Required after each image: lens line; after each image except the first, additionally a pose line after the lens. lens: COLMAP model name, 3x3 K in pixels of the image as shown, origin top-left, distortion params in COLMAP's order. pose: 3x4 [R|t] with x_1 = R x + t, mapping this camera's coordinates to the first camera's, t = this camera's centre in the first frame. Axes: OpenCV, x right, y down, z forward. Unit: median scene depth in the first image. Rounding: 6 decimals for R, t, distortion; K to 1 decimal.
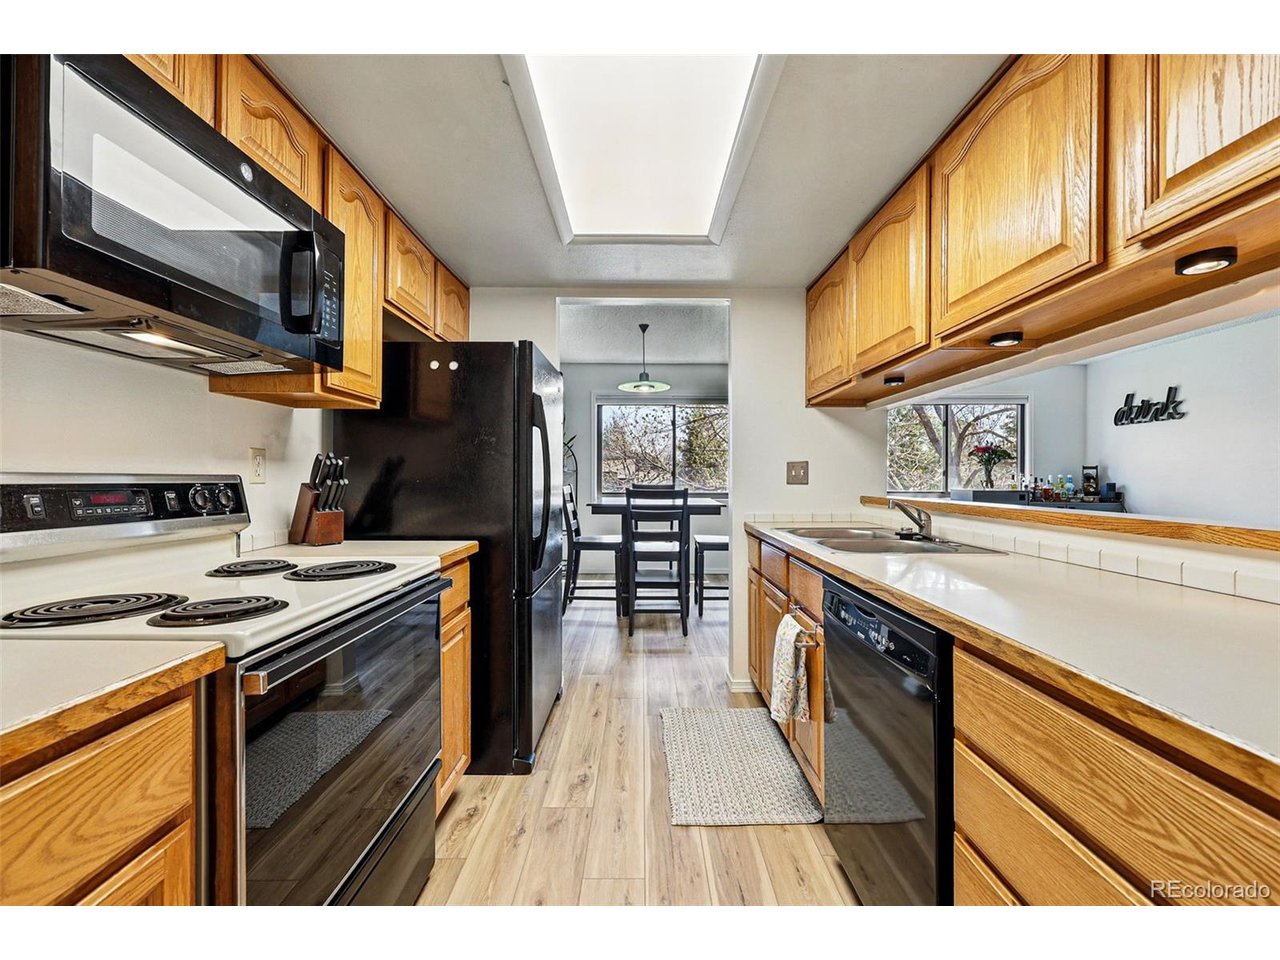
lens RADIAL K [[521.4, 0, 630.0], [0, 521.4, 477.3], [0, 0, 1]] dist [-0.004038, 0.000564]
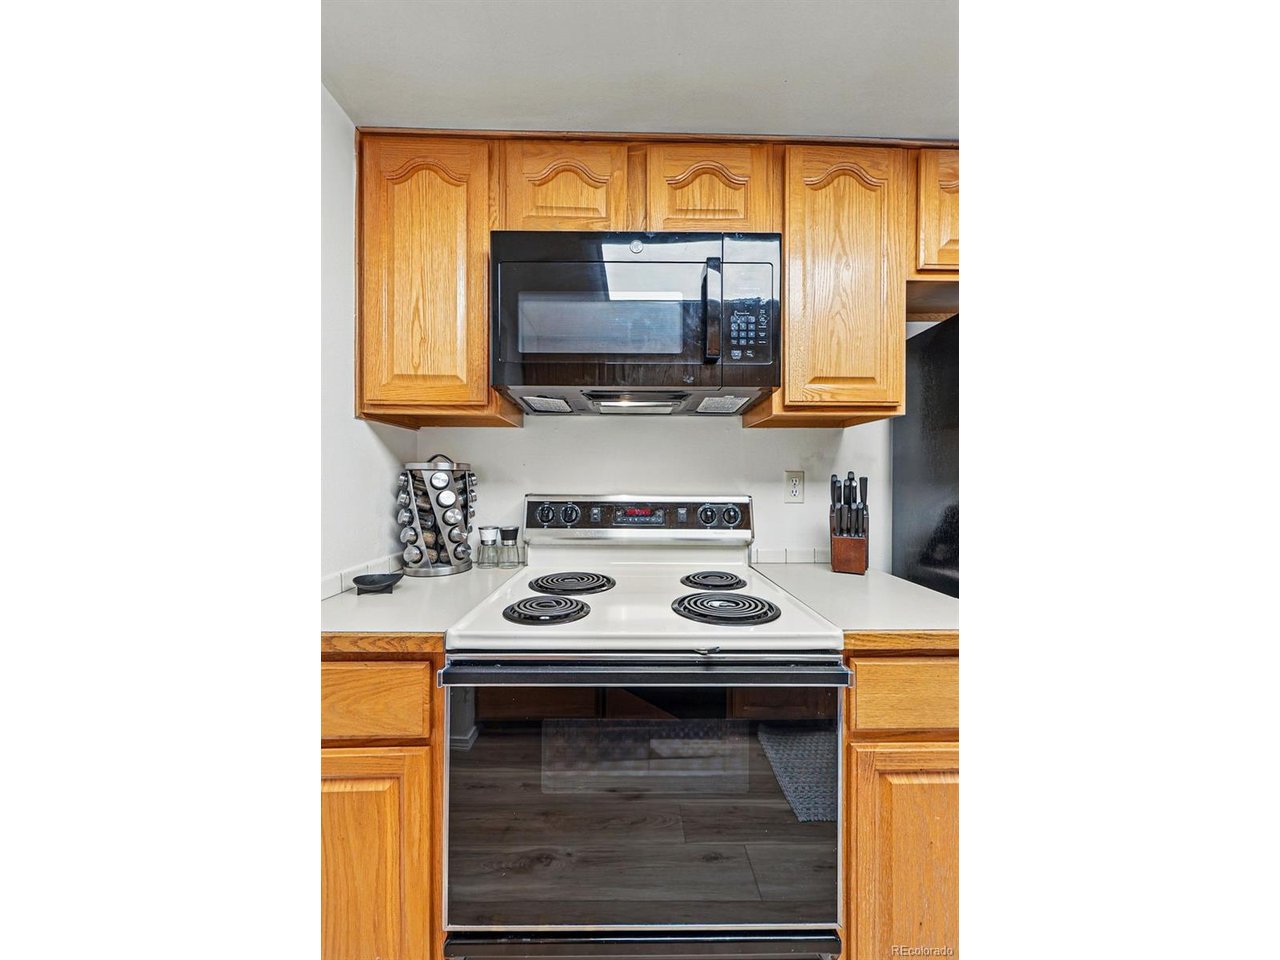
lens RADIAL K [[394.6, 0, 631.4], [0, 394.6, 482.2], [0, 0, 1]] dist [-0.001092, -0.000003]
pose [[0.038353, 0.002046, -0.999262, 0.098084], [-0.003970, 0.999990, 0.001895, -0.029460], [0.999256, 0.003894, 0.038361, 0.571108]]
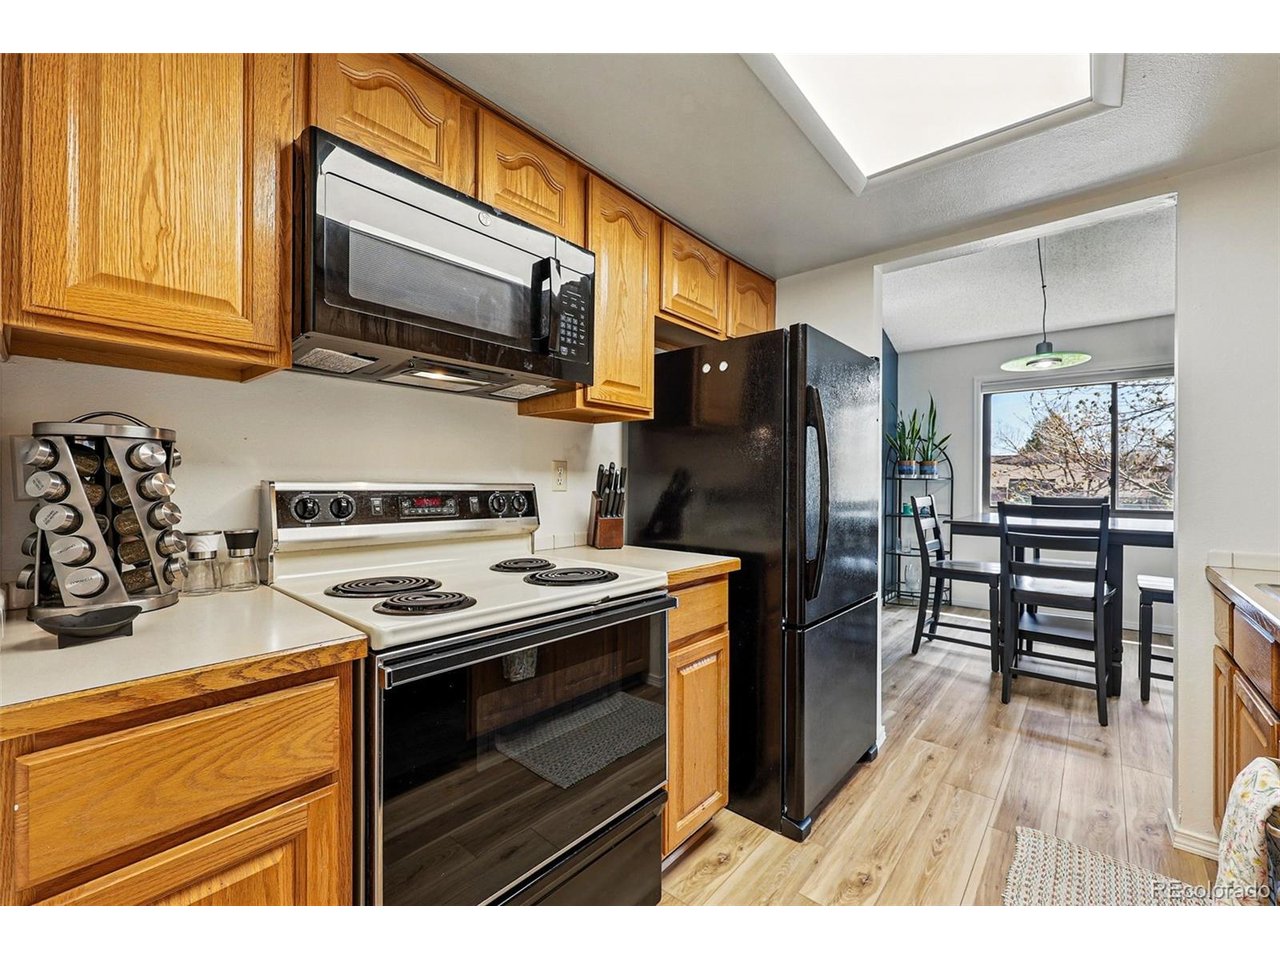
lens RADIAL K [[521.4, 0, 637.0], [0, 521.4, 485.5], [0, 0, 1]] dist [-0.004038, 0.000564]
pose [[0.763246, 0.005904, -0.646081, 0.153588], [-0.005045, 0.999982, 0.003177, -0.004443], [0.646089, 0.000835, 0.763262, 0.205855]]
